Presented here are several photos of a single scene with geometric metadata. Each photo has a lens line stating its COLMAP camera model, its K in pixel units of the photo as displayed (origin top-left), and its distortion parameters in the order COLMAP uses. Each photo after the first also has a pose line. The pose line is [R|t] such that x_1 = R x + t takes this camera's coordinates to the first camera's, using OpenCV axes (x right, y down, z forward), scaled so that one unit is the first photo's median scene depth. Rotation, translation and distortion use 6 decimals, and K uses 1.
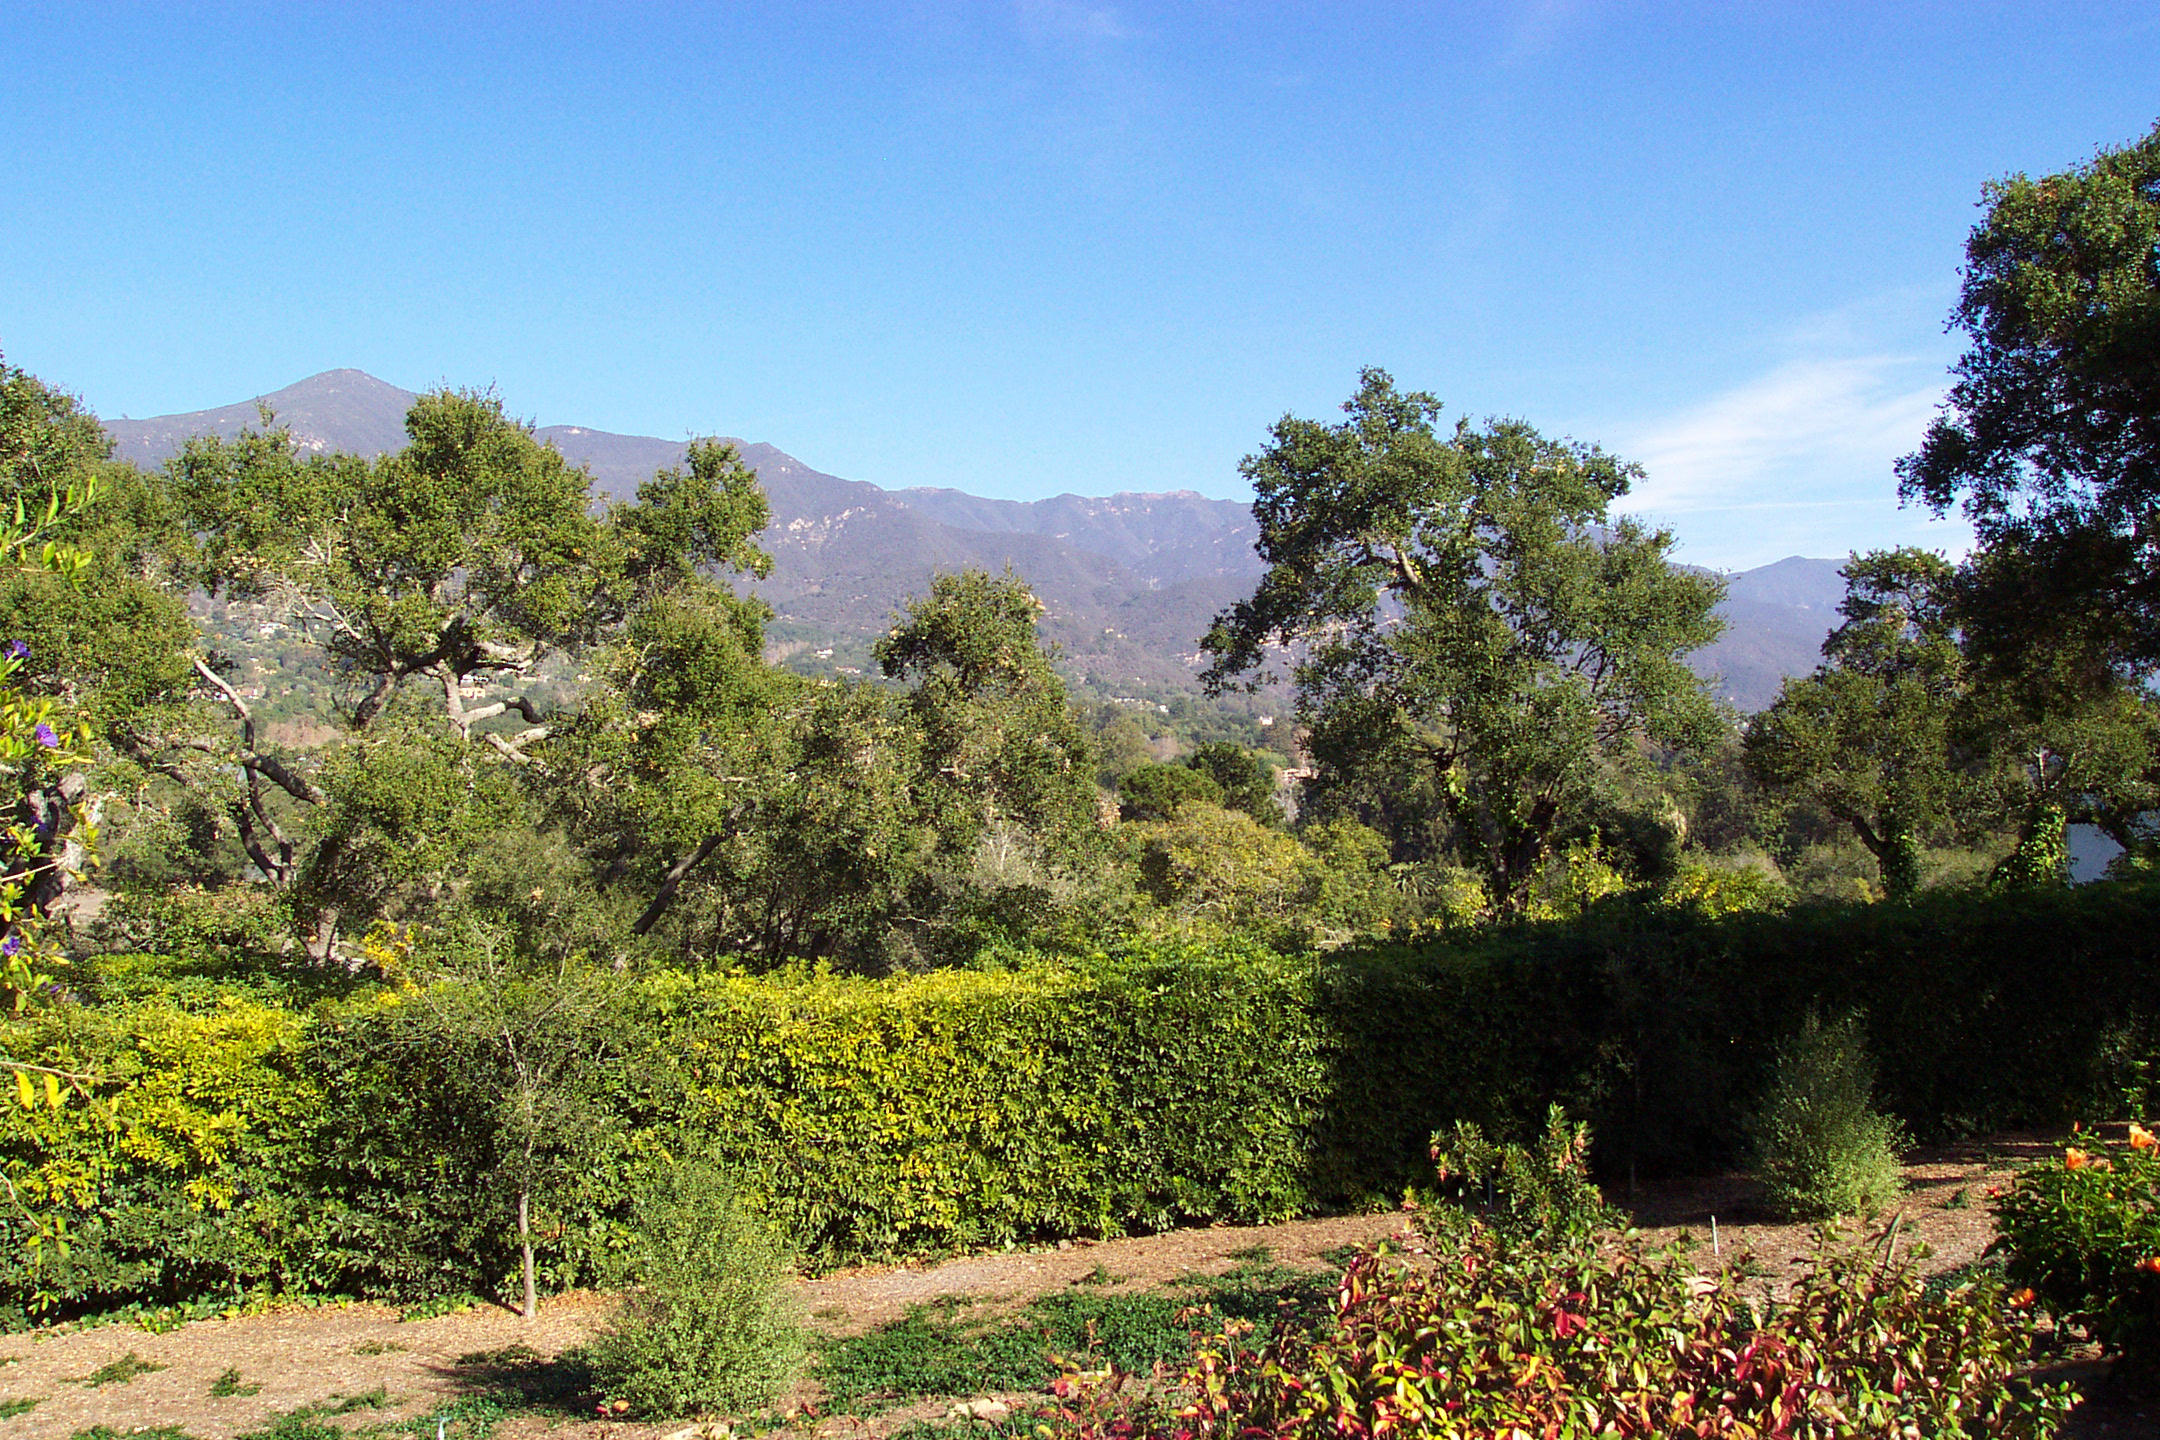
lens RADIAL K [[1732.3, 0, 1084.8], [0, 1732.3, 721.4], [0, 0, 1]] dist [-0.095426, 0.038343]
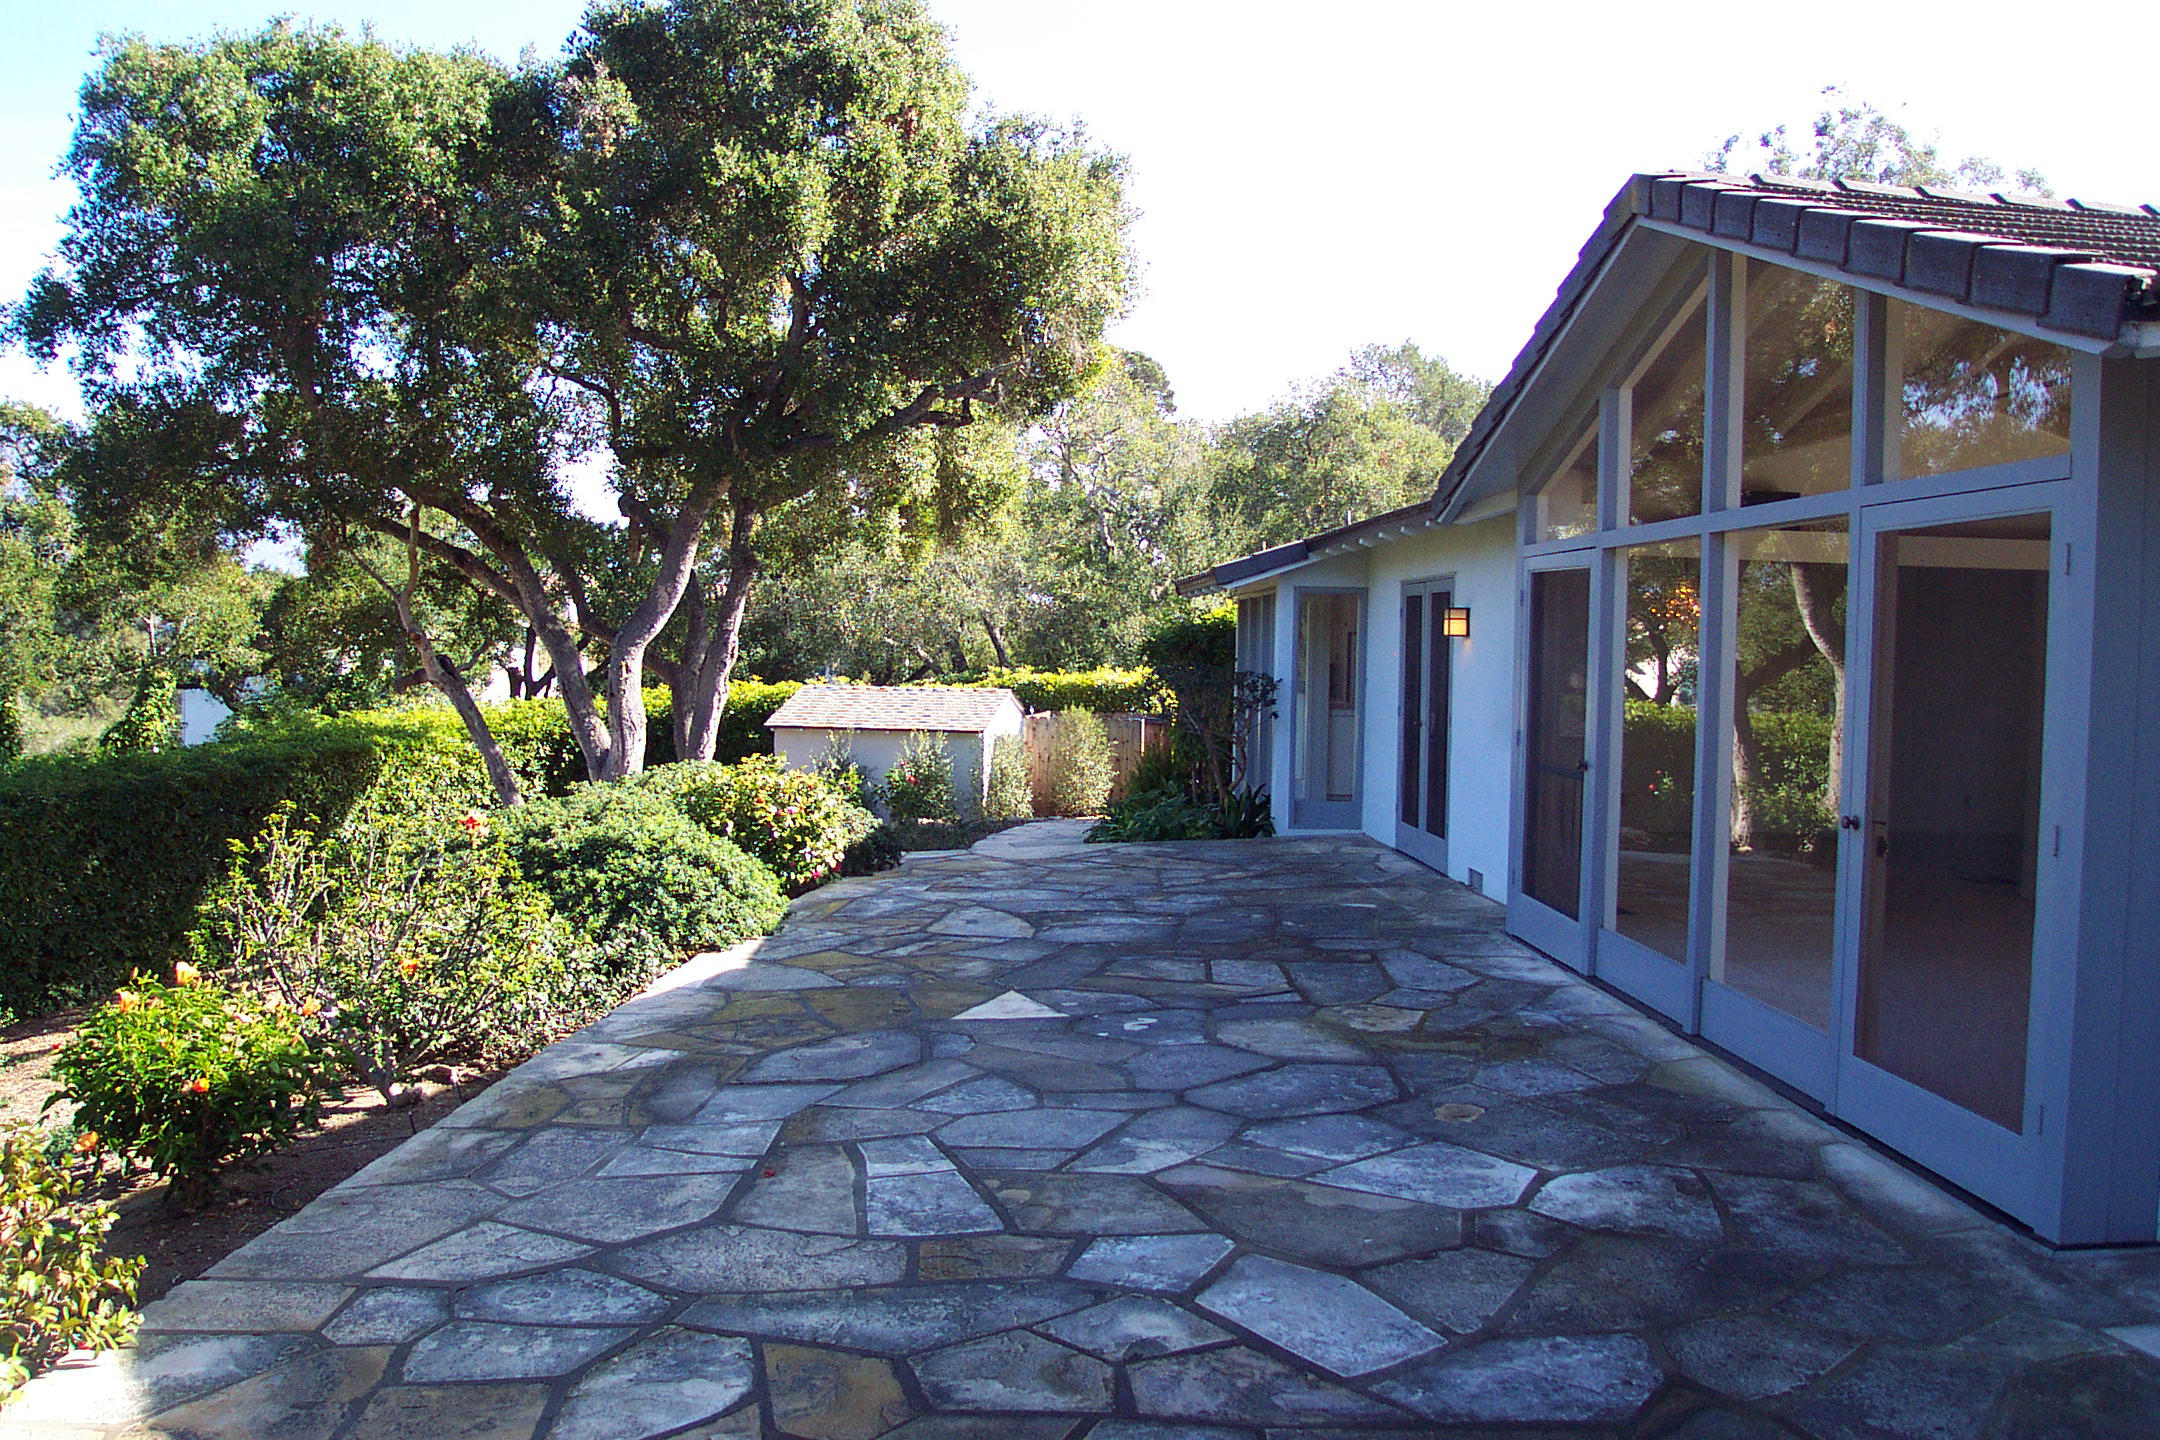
lens RADIAL K [[1732.3, 0, 1084.3], [0, 1732.3, 727.7], [0, 0, 1]] dist [-0.095426, 0.038343]
pose [[0.527815, -0.030836, 0.848799, 0.003909], [-0.039355, 0.997380, 0.060706, 0.000364], [-0.848447, -0.065447, 0.525219, -0.014896]]
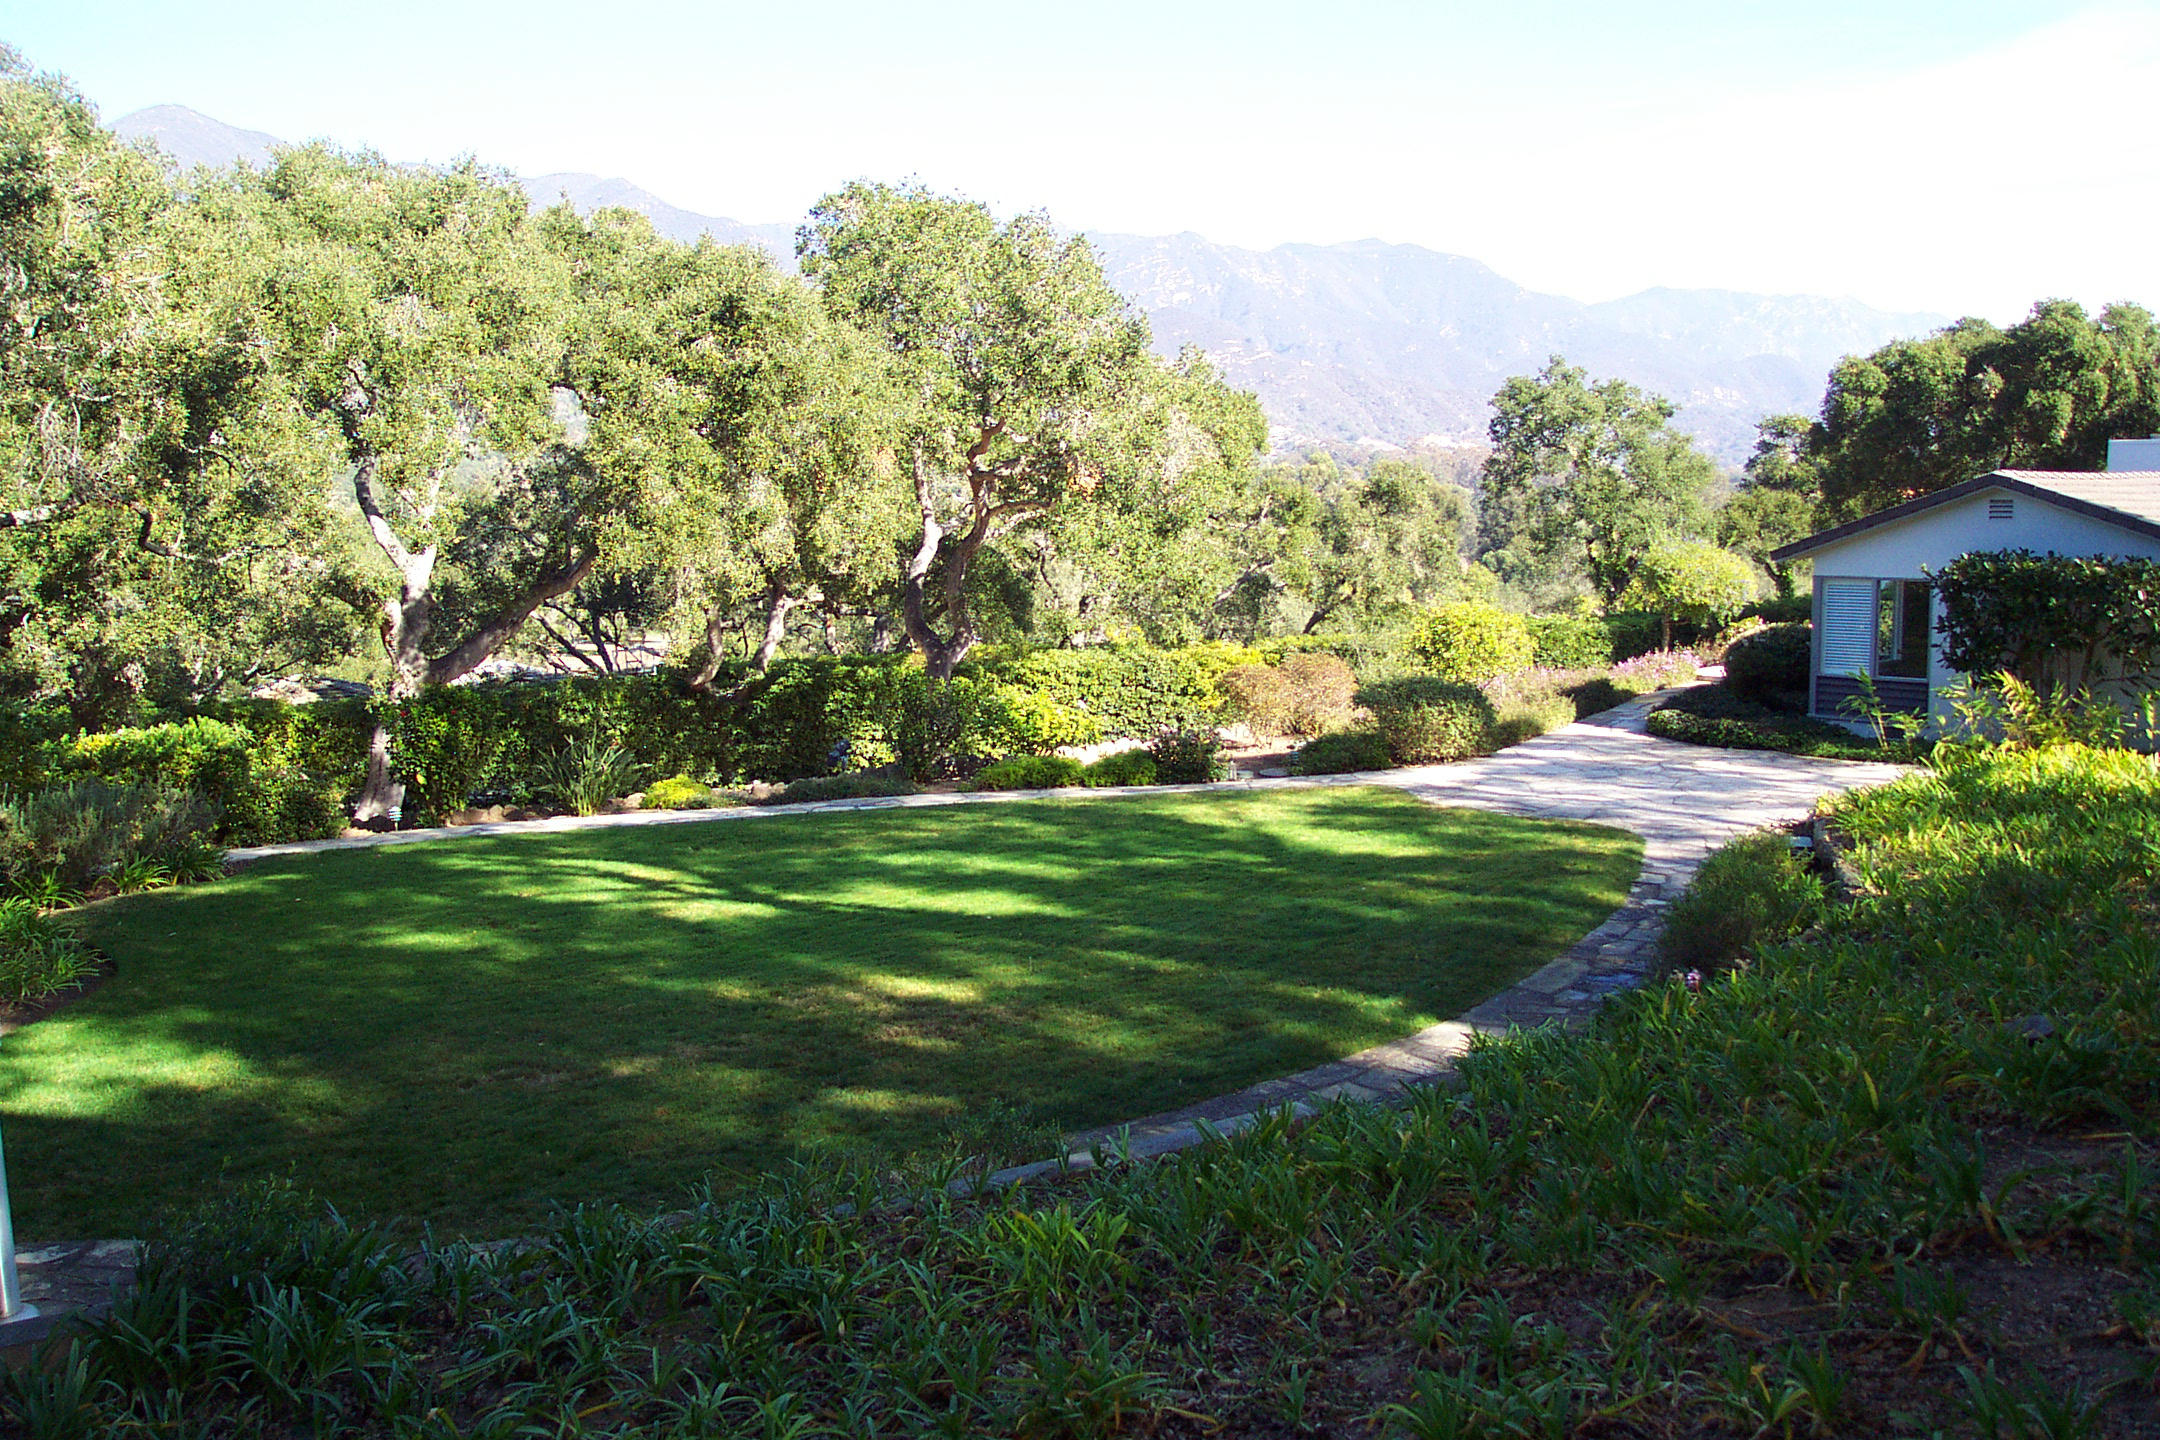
lens RADIAL K [[1732.3, 0, 1069.6], [0, 1732.3, 706.4], [0, 0, 1]] dist [-0.095426, 0.038343]
pose [[0.997493, -0.024890, 0.066247, -0.869384], [0.015133, 0.989477, 0.143898, -0.133661], [-0.069132, -0.142535, 0.987373, -1.654029]]
